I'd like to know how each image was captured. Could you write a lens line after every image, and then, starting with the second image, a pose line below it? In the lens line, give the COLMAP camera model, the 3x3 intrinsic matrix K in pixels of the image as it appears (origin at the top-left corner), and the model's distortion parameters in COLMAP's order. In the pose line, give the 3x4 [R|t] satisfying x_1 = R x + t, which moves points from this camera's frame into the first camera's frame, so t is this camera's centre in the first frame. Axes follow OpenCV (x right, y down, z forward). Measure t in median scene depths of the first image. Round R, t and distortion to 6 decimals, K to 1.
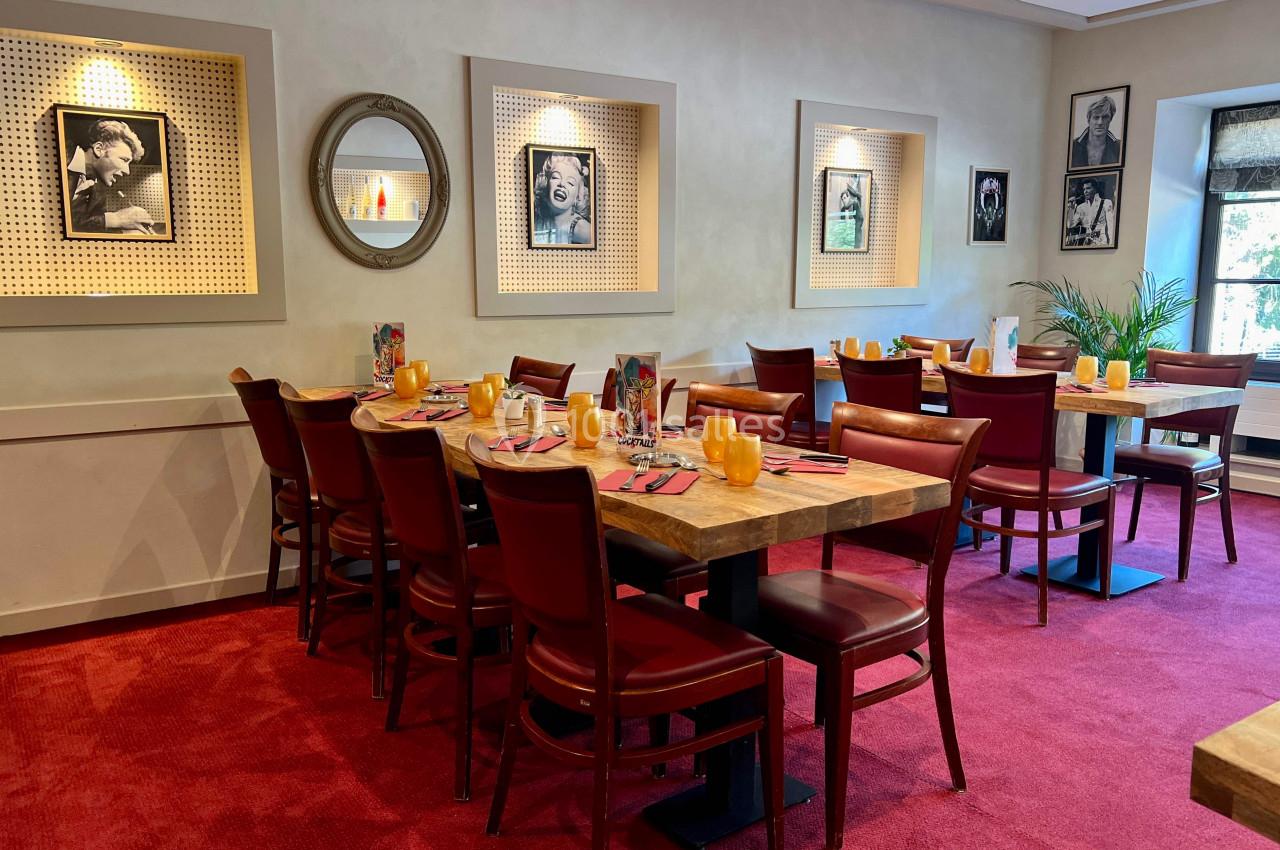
lens RADIAL K [[1017.0, 0, 640.0], [0, 1017.0, 425.0], [0, 0, 1]] dist [0.015716, -0.004630]
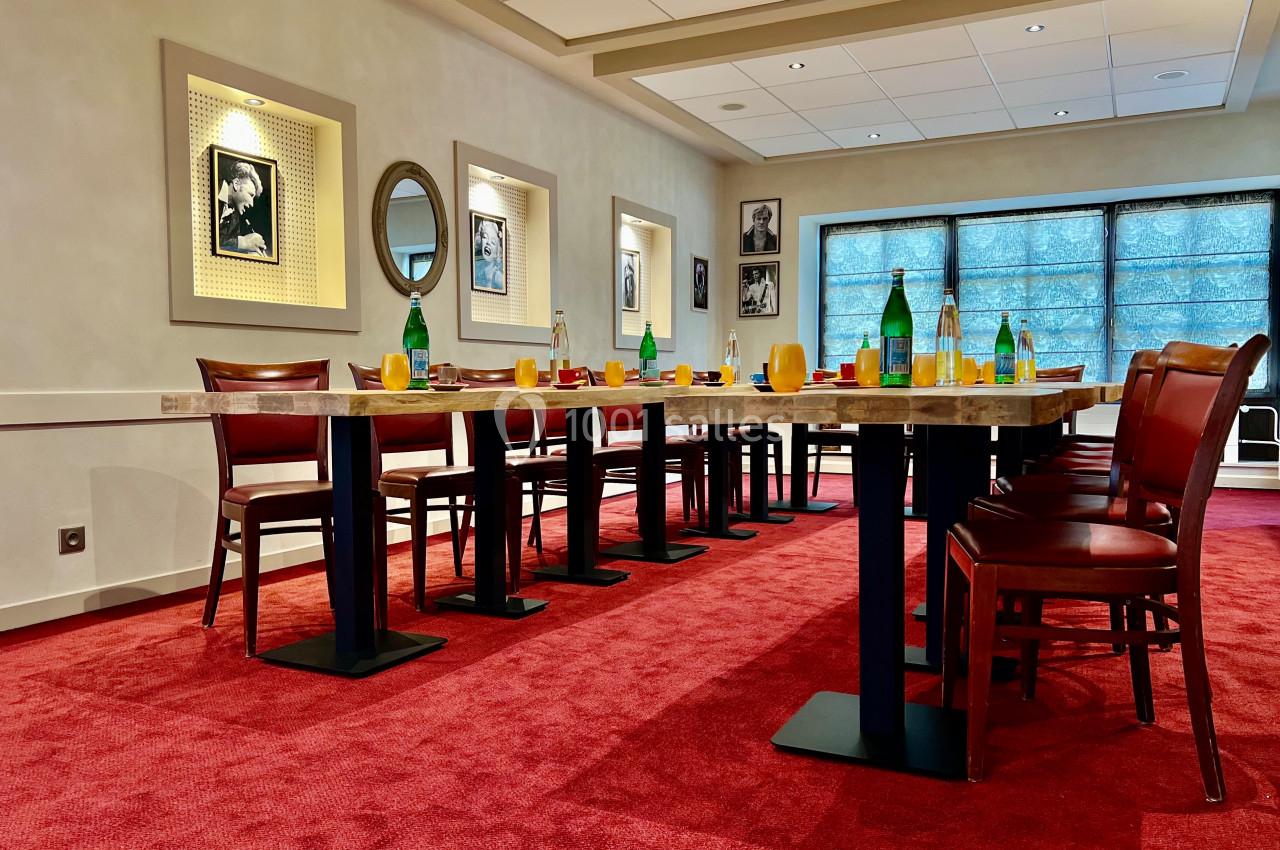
lens RADIAL K [[1017.0, 0, 640.0], [0, 1017.0, 425.0], [0, 0, 1]] dist [0.015716, -0.004630]
pose [[0.877458, -0.028548, 0.478804, -0.534426], [0.079412, 0.993098, -0.086318, 0.120369], [-0.473035, 0.113763, 0.873668, -0.194675]]
